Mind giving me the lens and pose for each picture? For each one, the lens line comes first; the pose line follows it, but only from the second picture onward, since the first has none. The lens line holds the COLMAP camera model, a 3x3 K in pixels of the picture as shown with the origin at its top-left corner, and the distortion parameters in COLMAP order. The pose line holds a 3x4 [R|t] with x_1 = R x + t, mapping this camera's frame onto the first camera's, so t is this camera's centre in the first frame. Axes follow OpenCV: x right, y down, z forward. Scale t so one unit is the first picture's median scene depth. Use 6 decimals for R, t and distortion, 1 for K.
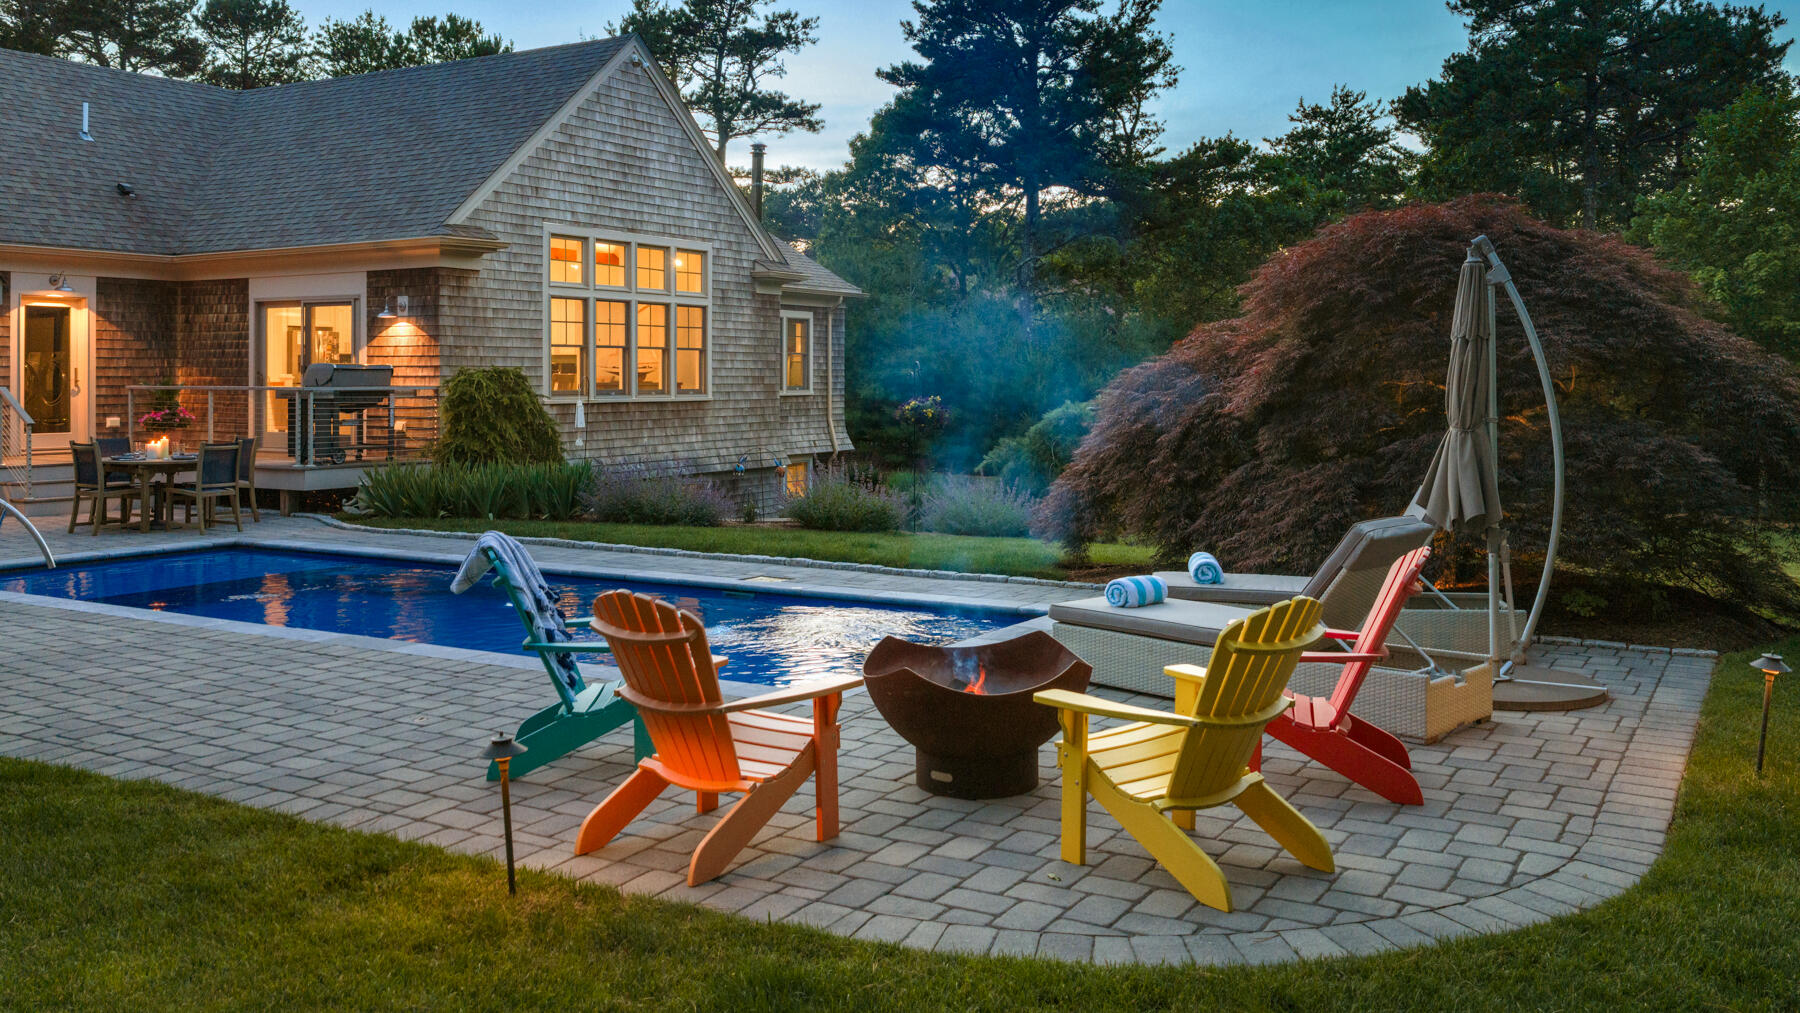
lens RADIAL K [[1544.1, 0, 908.4], [0, 1544.1, 380.3], [0, 0, 1]] dist [-0.001280, -0.004915]
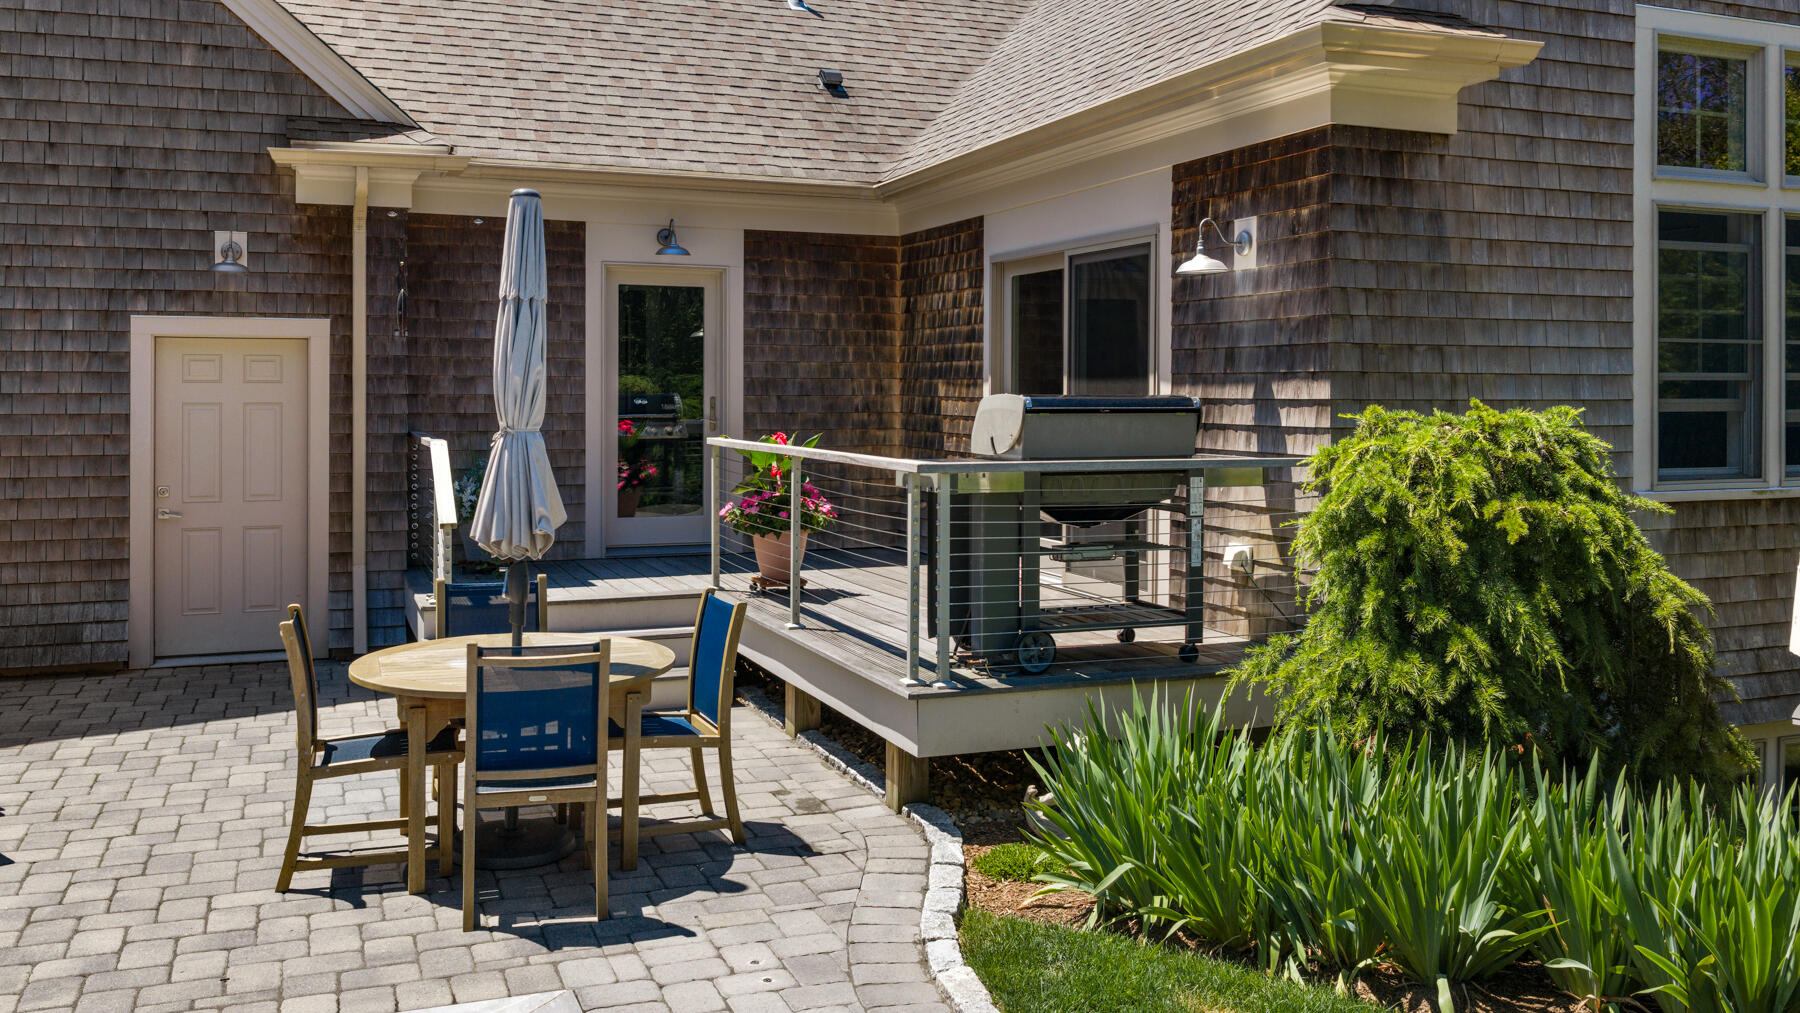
lens RADIAL K [[1544.1, 0, 908.4], [0, 1544.1, 380.3], [0, 0, 1]] dist [-0.001280, -0.004915]
pose [[0.792485, -0.000409, -0.609891, -0.151266], [-0.005395, 0.999956, -0.007681, -0.010409], [0.609867, 0.009378, 0.792448, 0.609466]]
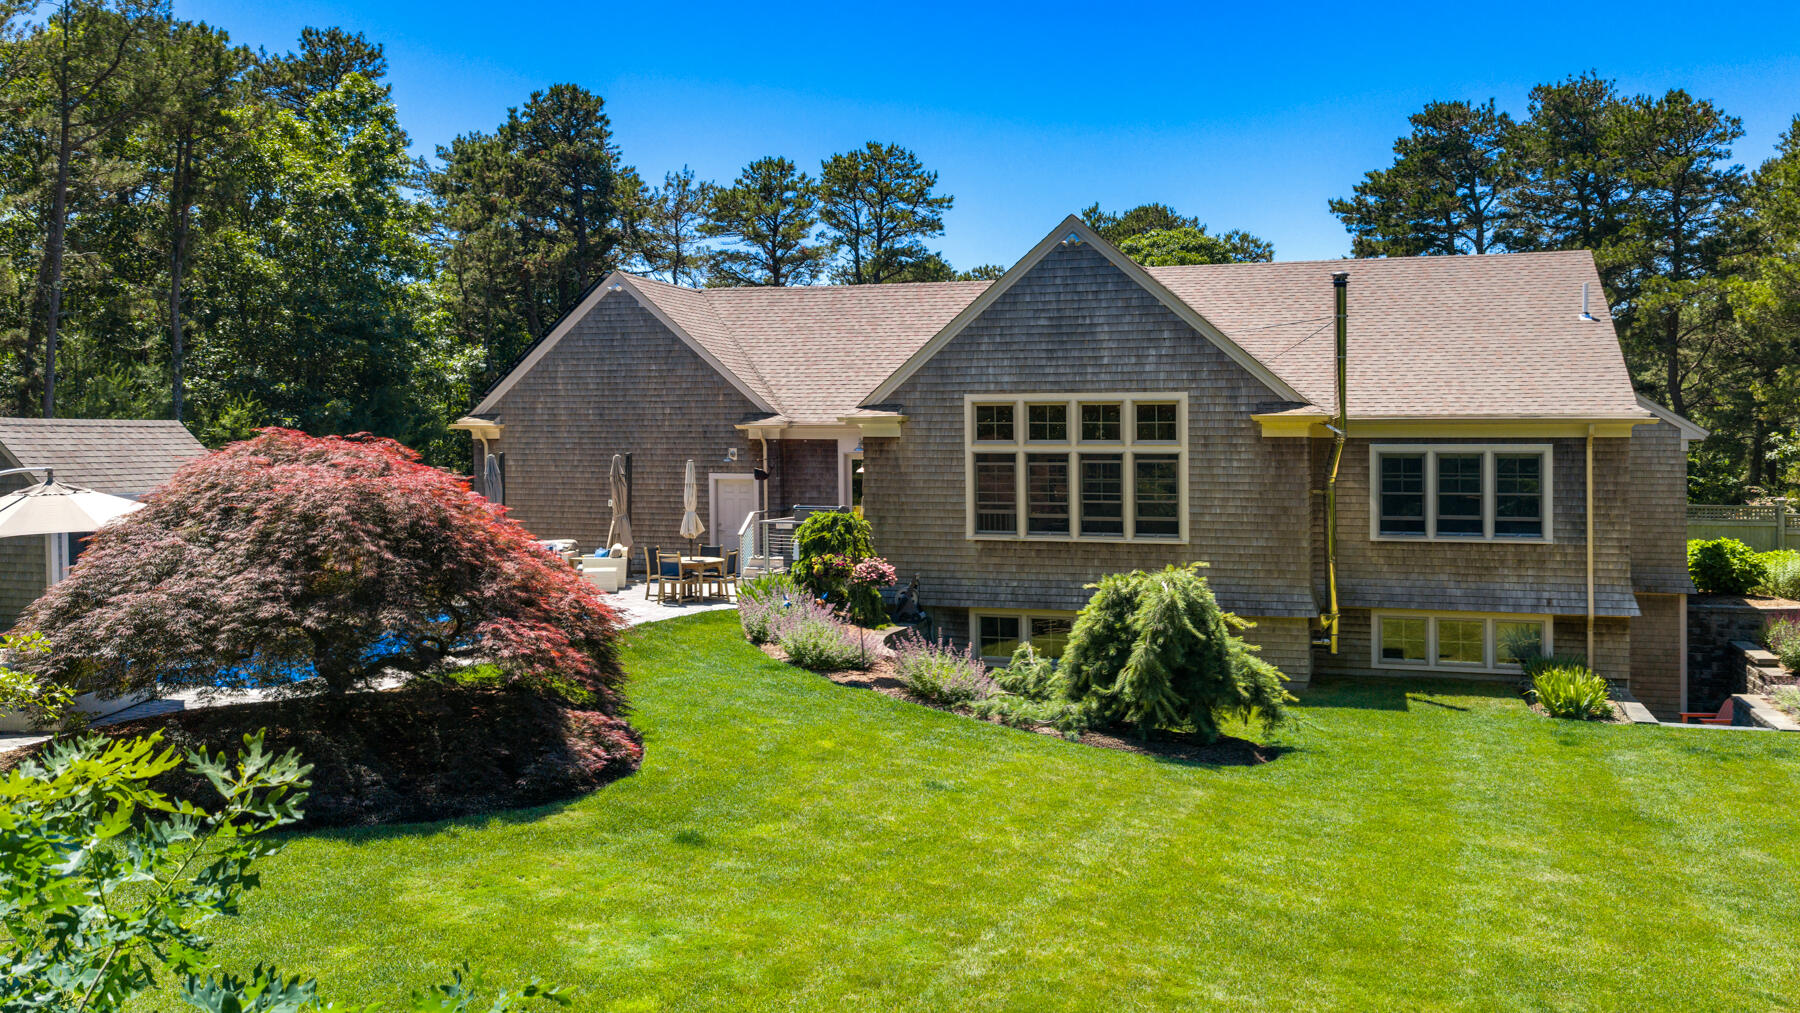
lens RADIAL K [[1544.1, 0, 908.4], [0, 1544.1, 380.3], [0, 0, 1]] dist [-0.001280, -0.004915]
pose [[0.219985, -0.039353, -0.974709, 0.963305], [-0.001485, 0.999171, -0.040676, -0.062901], [0.975502, 0.010396, 0.219744, 0.682489]]
